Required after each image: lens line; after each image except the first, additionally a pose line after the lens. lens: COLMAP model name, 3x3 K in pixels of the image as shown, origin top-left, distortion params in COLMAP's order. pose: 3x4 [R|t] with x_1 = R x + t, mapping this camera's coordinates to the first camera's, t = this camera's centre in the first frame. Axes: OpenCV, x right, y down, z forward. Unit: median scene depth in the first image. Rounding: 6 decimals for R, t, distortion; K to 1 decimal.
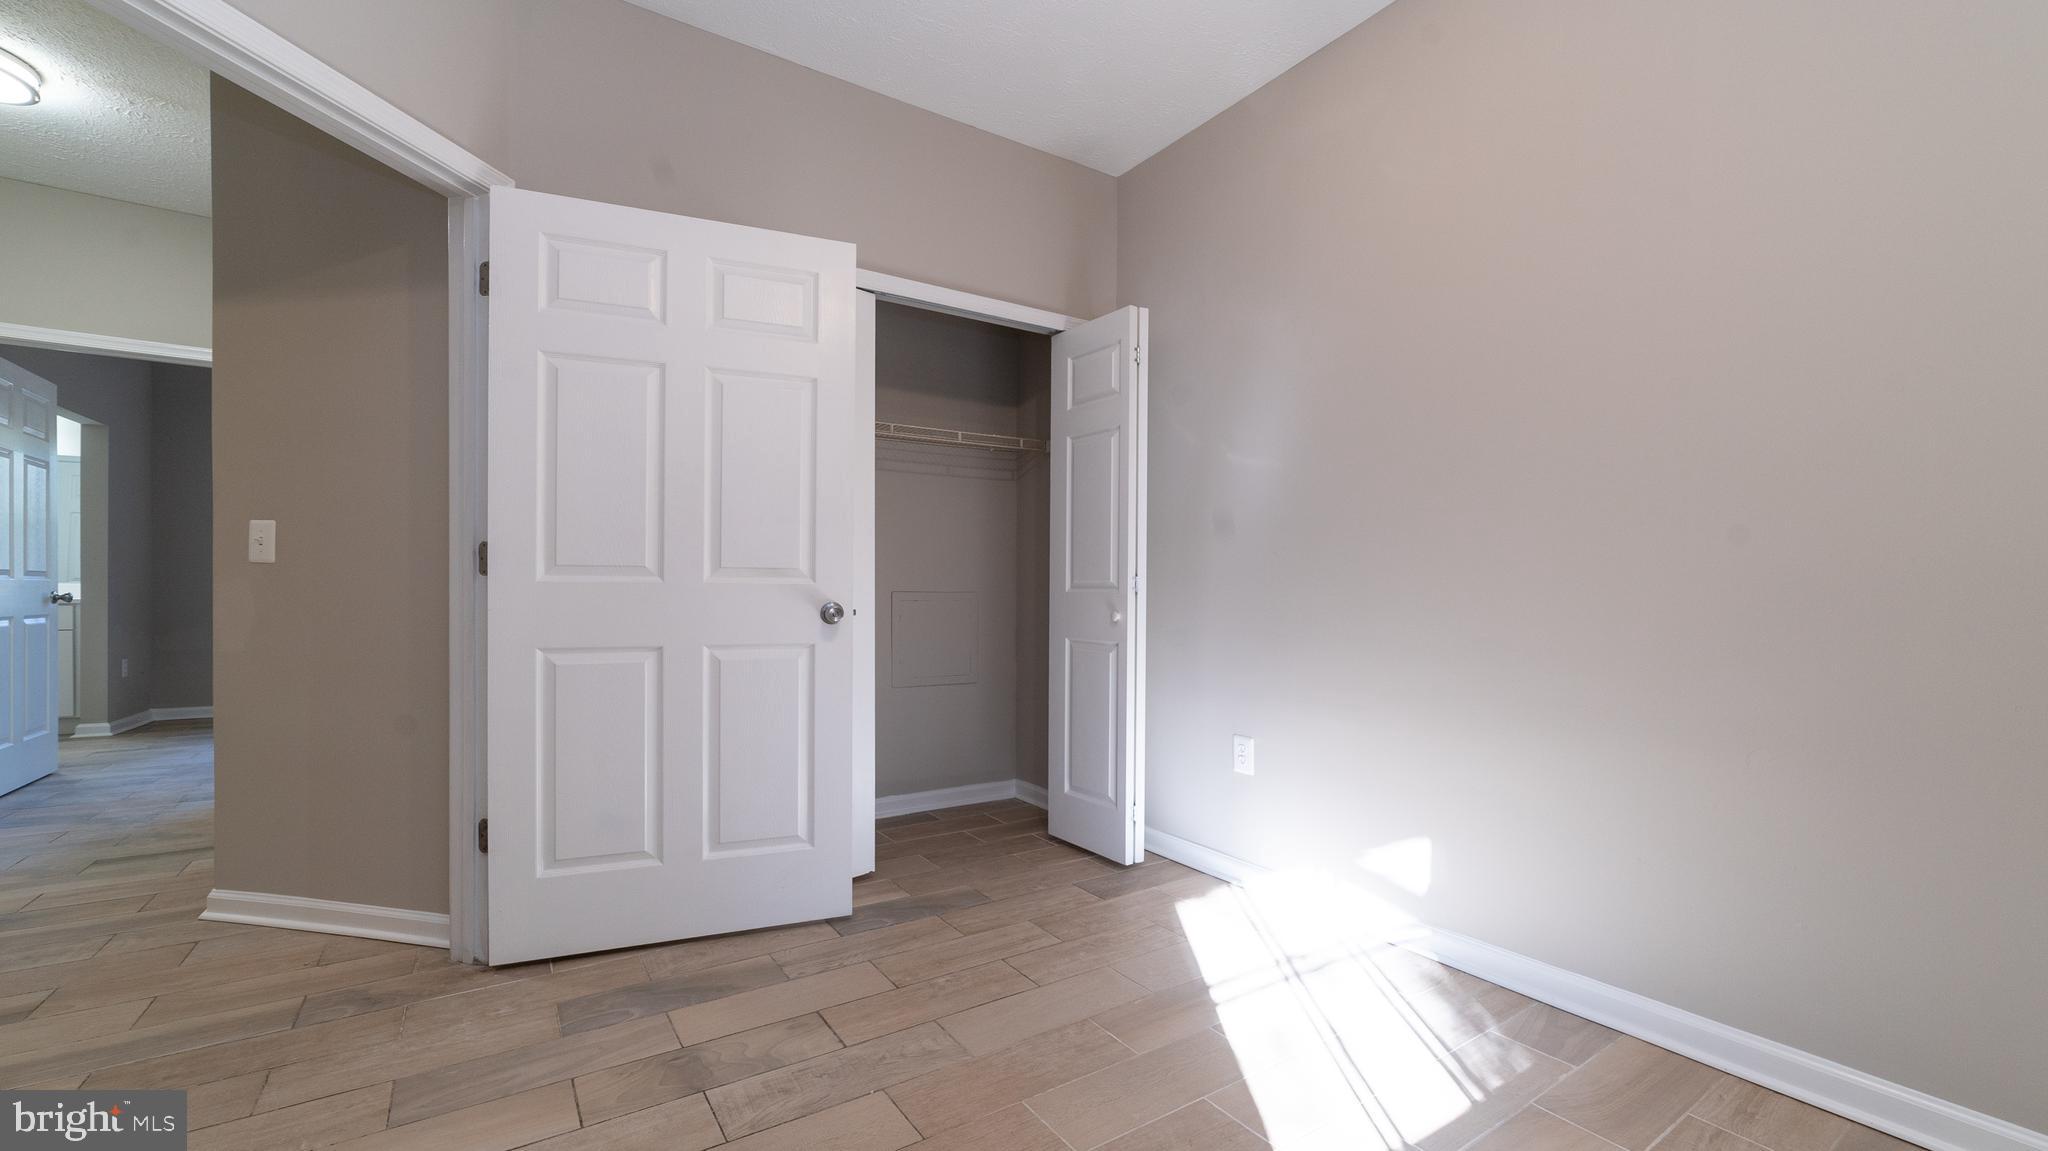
lens RADIAL K [[836.5, 0, 1024.0], [0, 836.5, 575.5], [0, 0, 1]] dist [0.001406, 0.000561]
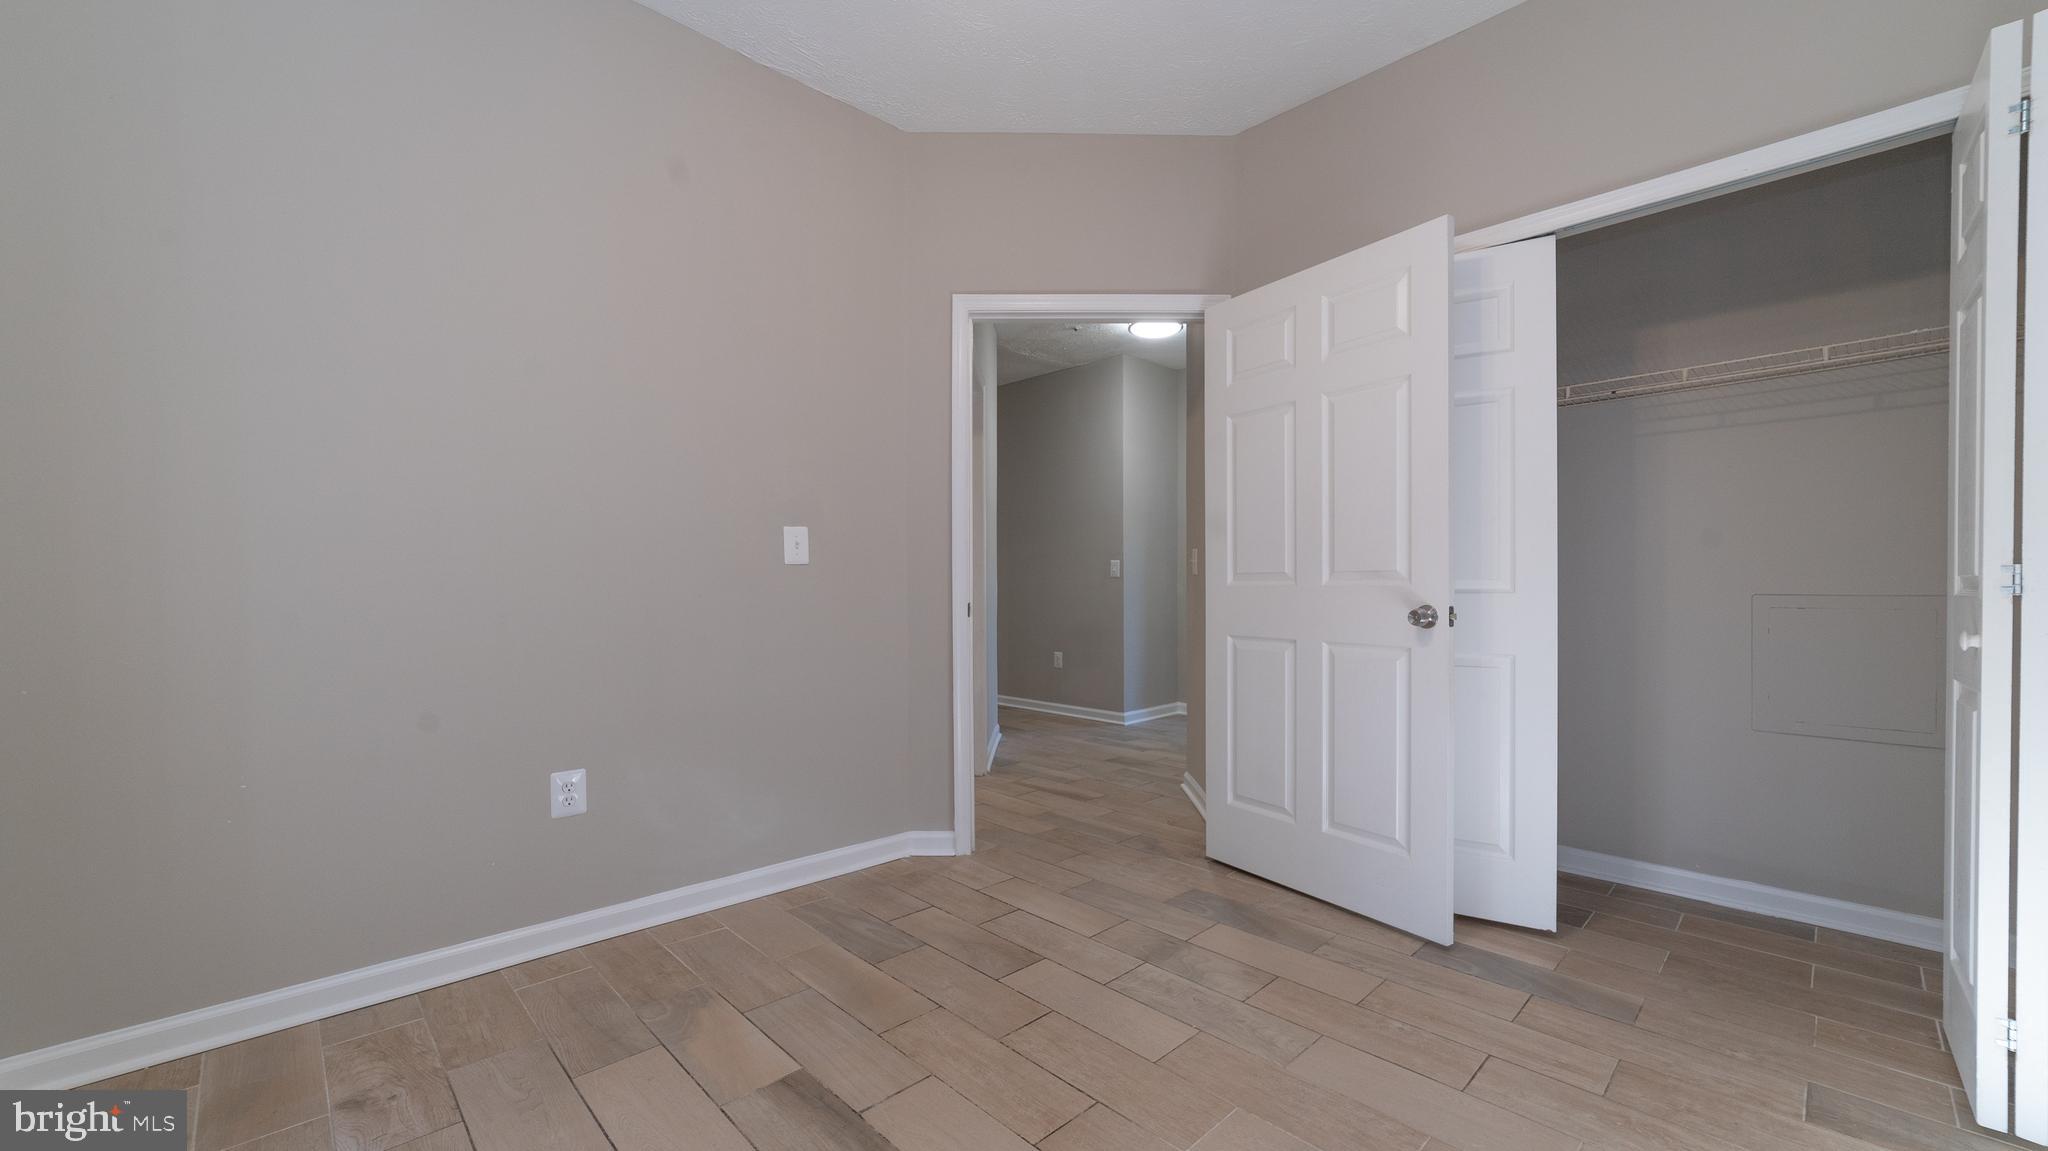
lens RADIAL K [[836.4, 0, 1024.0], [0, 836.4, 575.5], [0, 0, 1]] dist [-0.007861, 0.003902]
pose [[0.175454, -0.021349, -0.984256, 0.655618], [0.014106, 0.999717, -0.019170, 0.011281], [0.984387, -0.010521, 0.175705, 0.409852]]
